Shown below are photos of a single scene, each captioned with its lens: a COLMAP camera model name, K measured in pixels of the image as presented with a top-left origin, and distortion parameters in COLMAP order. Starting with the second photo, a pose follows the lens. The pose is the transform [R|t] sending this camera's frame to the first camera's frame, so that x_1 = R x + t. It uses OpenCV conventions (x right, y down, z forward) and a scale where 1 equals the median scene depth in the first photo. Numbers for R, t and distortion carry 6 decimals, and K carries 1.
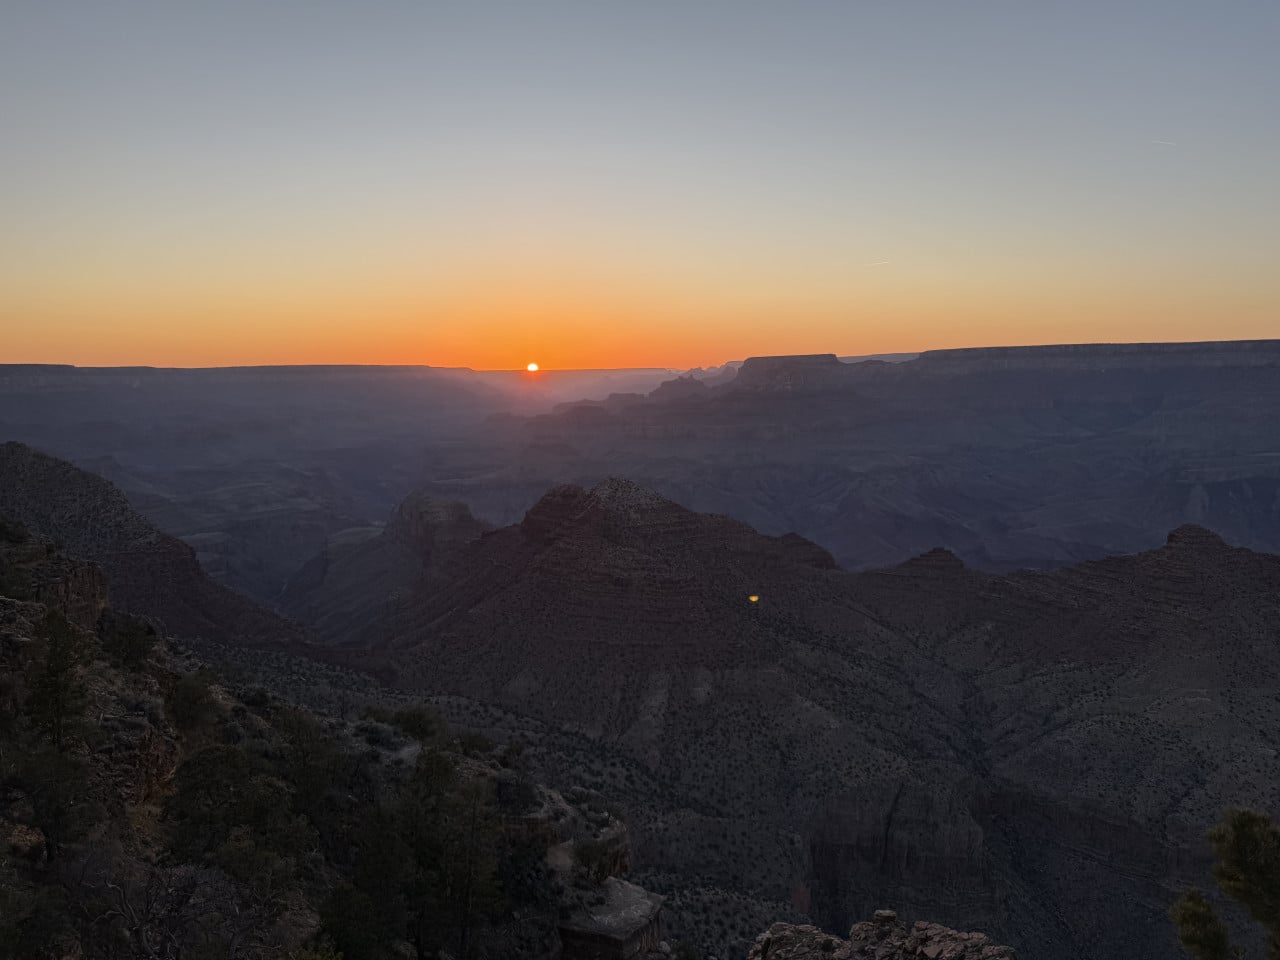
lens RADIAL K [[891.8, 0, 645.8], [0, 891.8, 481.3], [0, 0, 1]] dist [0.084714, -0.122833]
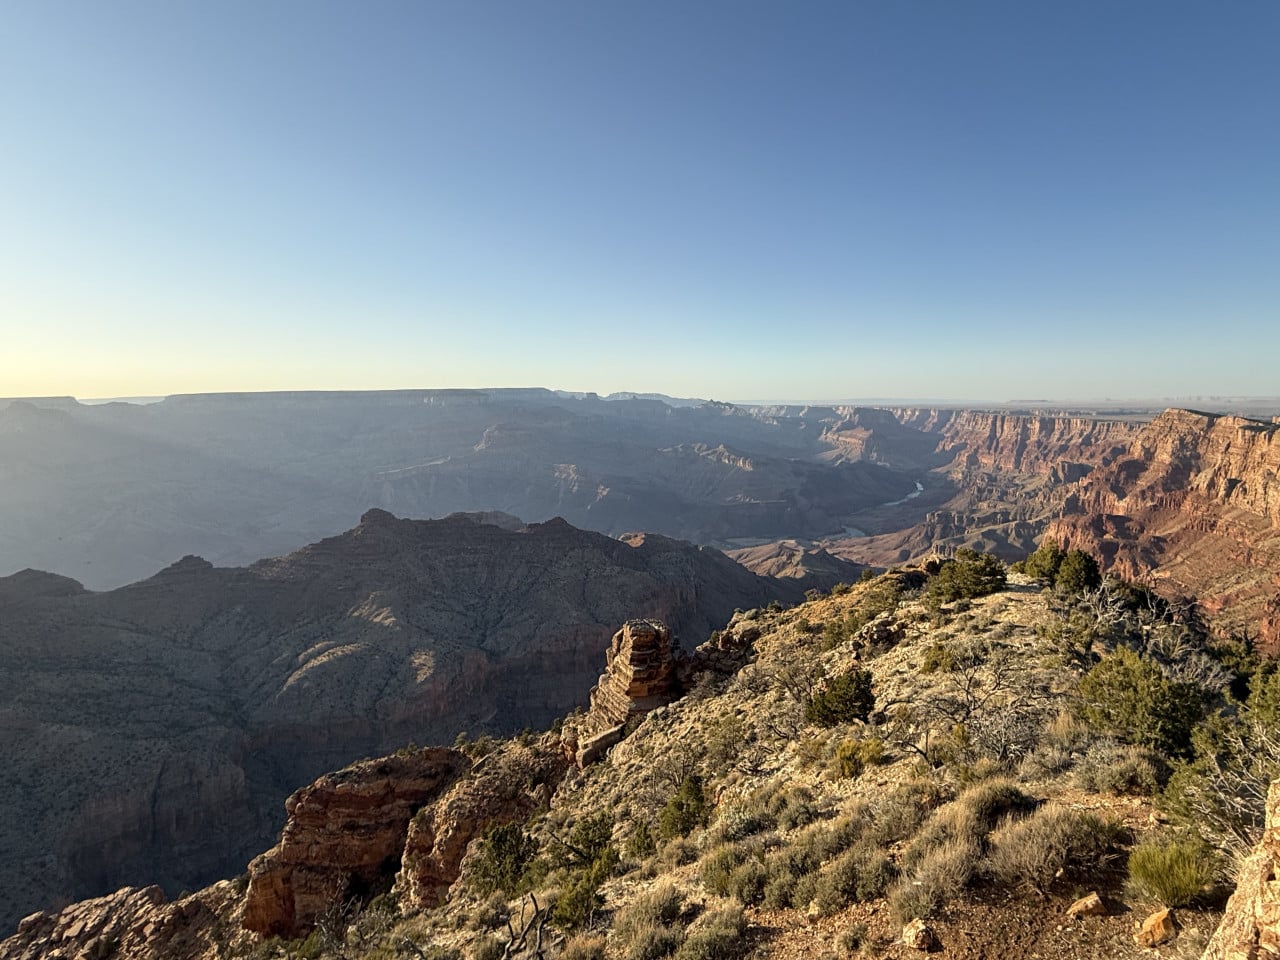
lens RADIAL K [[635.3, 0, 635.7], [0, 635.3, 478.0], [0, 0, 1]] dist [0.000063, -0.000557]
pose [[0.605987, -0.099037, 0.789285, 0.248832], [0.110323, 0.993094, 0.039908, 0.018450], [-0.787787, 0.062892, 0.612729, -0.080784]]
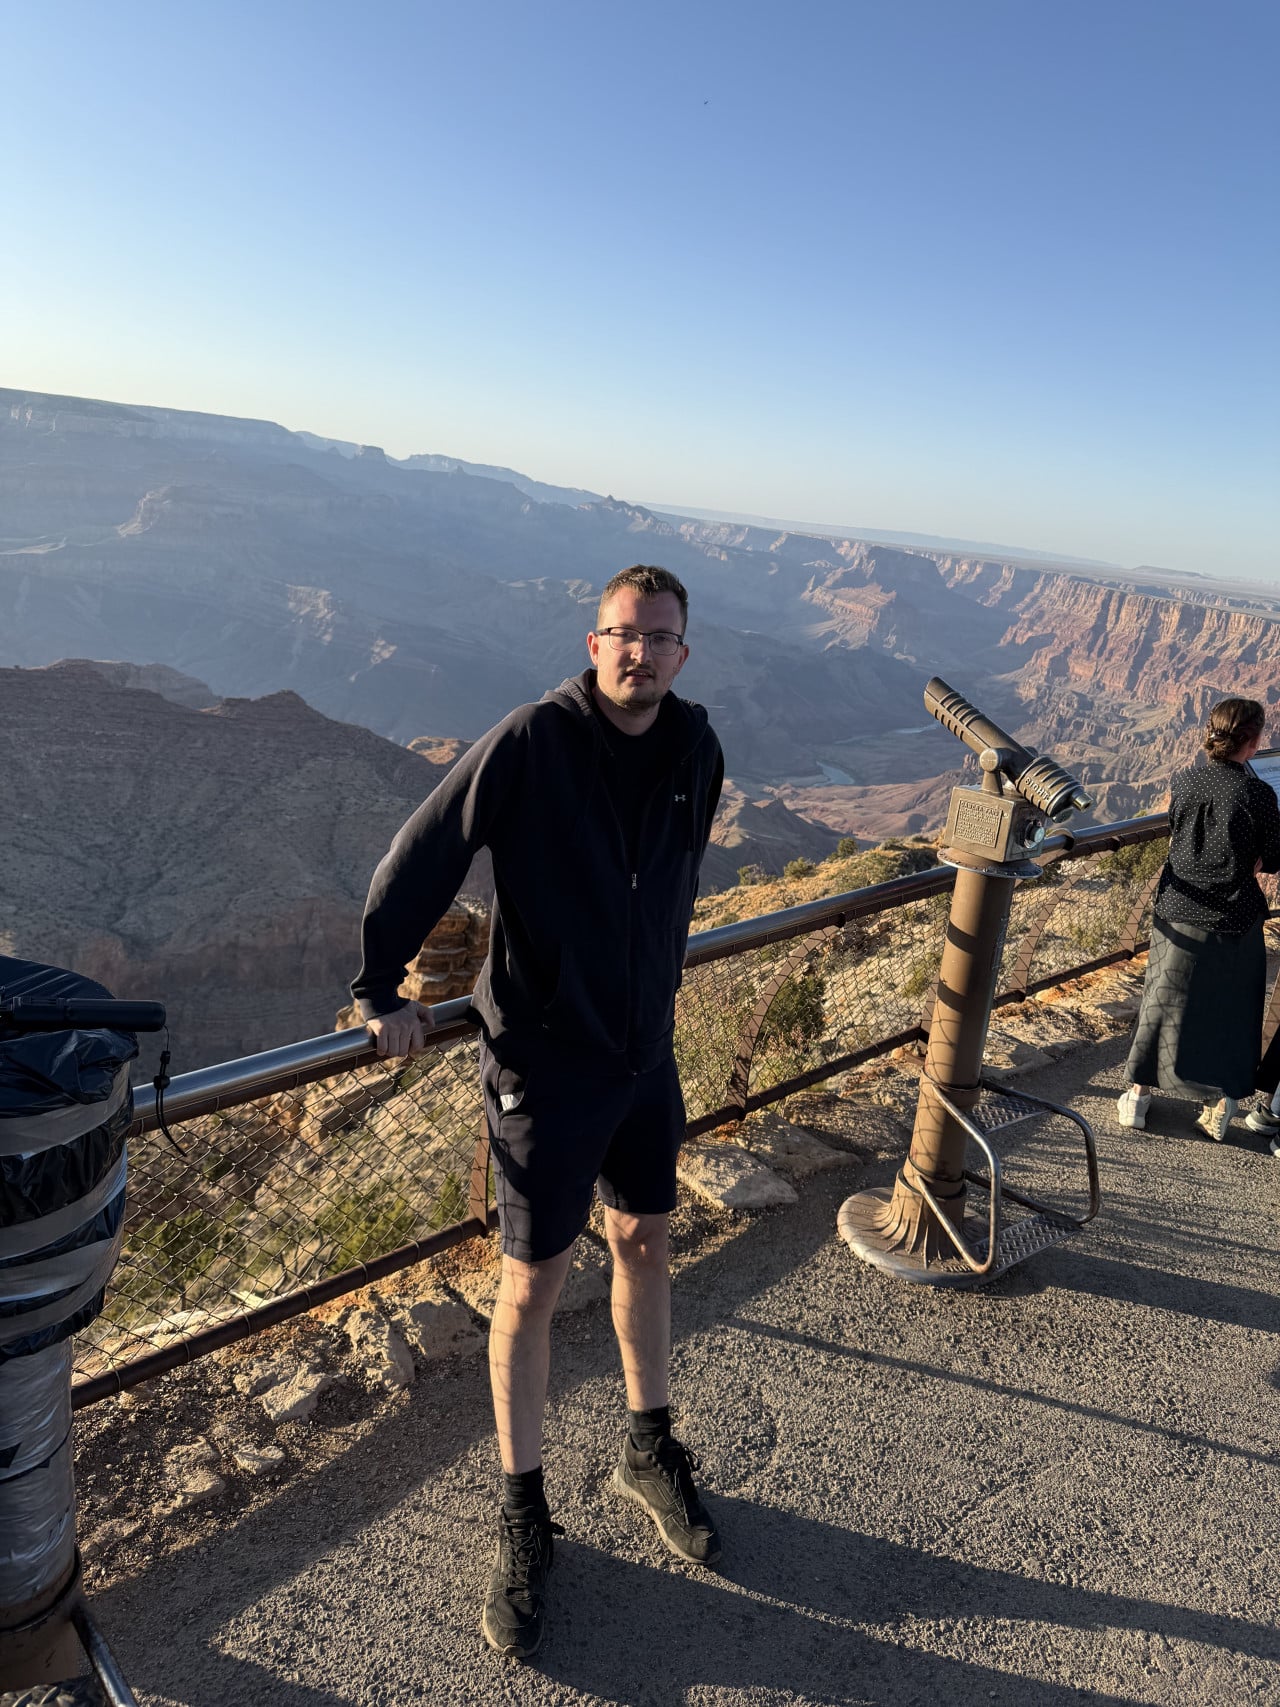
lens RADIAL K [[1186.0, 0, 639.9], [0, 1186.0, 829.5], [0, 0, 1]] dist [0.177412, -0.388043]
pose [[0.483087, -0.172382, 0.858435, 0.232951], [-0.008368, 0.979474, 0.201398, 0.017275], [-0.875532, -0.104476, 0.471729, -0.087530]]
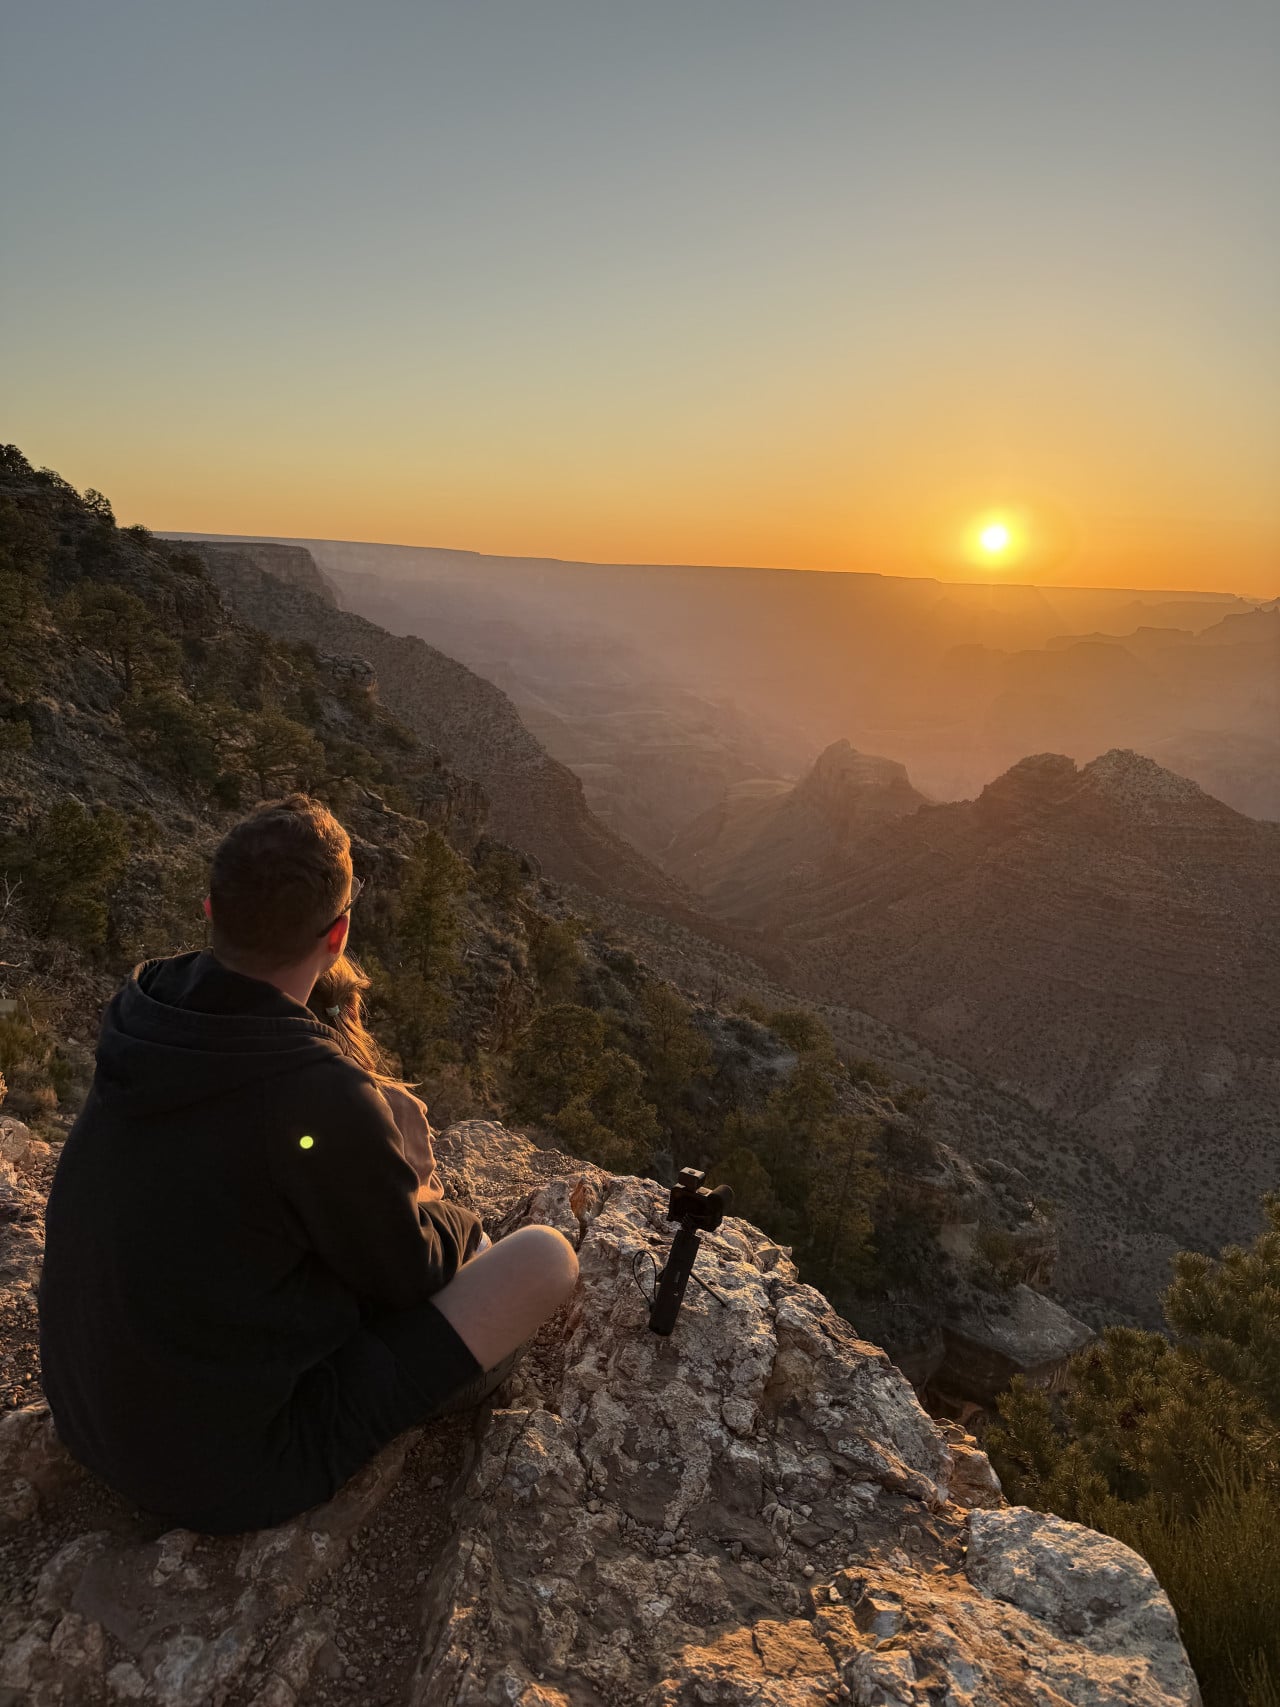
lens RADIAL K [[1184.7, 0, 649.9], [0, 1184.7, 839.4], [0, 0, 1]] dist [0.171648, -0.343382]
pose [[0.910768, 0.142104, -0.387695, 0.012673], [-0.107419, 0.988128, 0.109837, -0.003556], [0.398701, -0.058391, 0.915220, -0.017065]]
